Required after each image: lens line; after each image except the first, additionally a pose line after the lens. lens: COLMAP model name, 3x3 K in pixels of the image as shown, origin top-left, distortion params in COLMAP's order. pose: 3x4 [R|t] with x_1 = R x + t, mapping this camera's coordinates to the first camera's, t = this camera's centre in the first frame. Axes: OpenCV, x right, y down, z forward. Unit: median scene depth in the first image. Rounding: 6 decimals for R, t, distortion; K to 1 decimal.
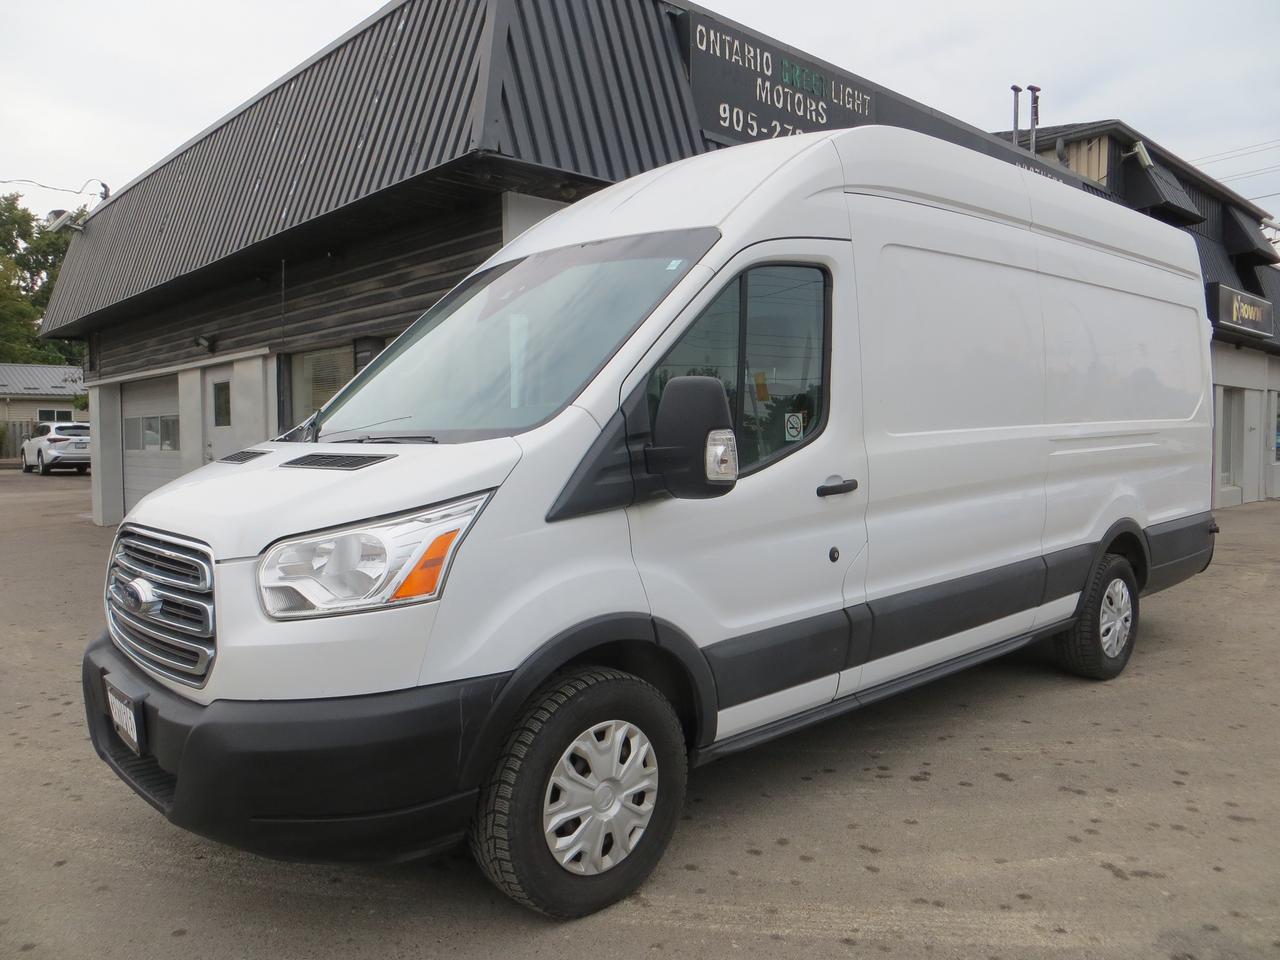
lens RADIAL K [[960.5, 0, 631.8], [0, 960.5, 483.4], [0, 0, 1]] dist [-0.019756, 0.006532]
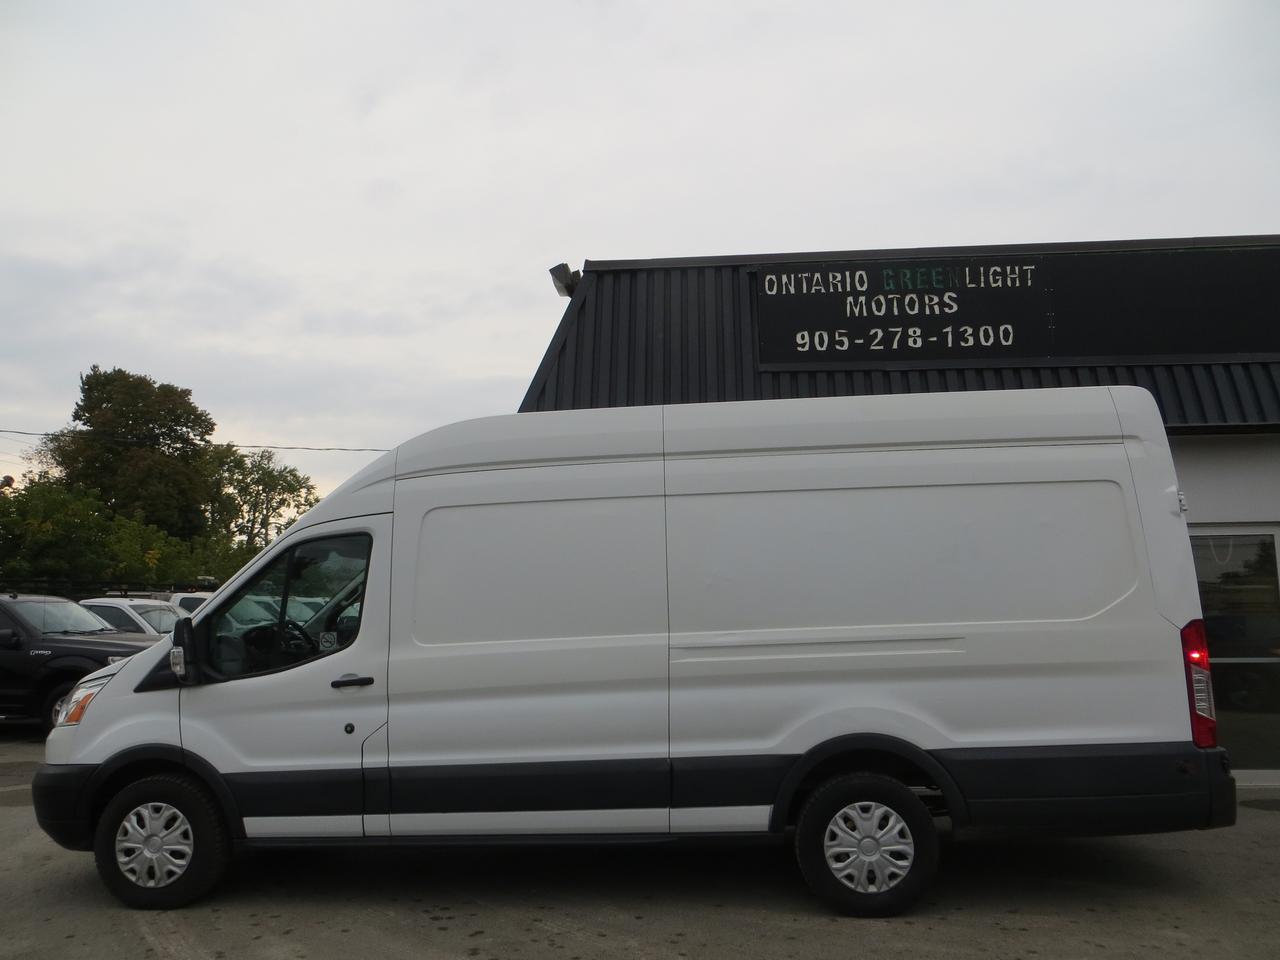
lens RADIAL K [[960.5, 0, 628.7], [0, 960.5, 475.3], [0, 0, 1]] dist [-0.019756, 0.006532]
pose [[0.676474, -0.115970, -0.727279, 1.206178], [-0.025738, 0.983198, -0.180718, -0.040054], [0.736017, 0.140969, 0.662123, 0.215203]]
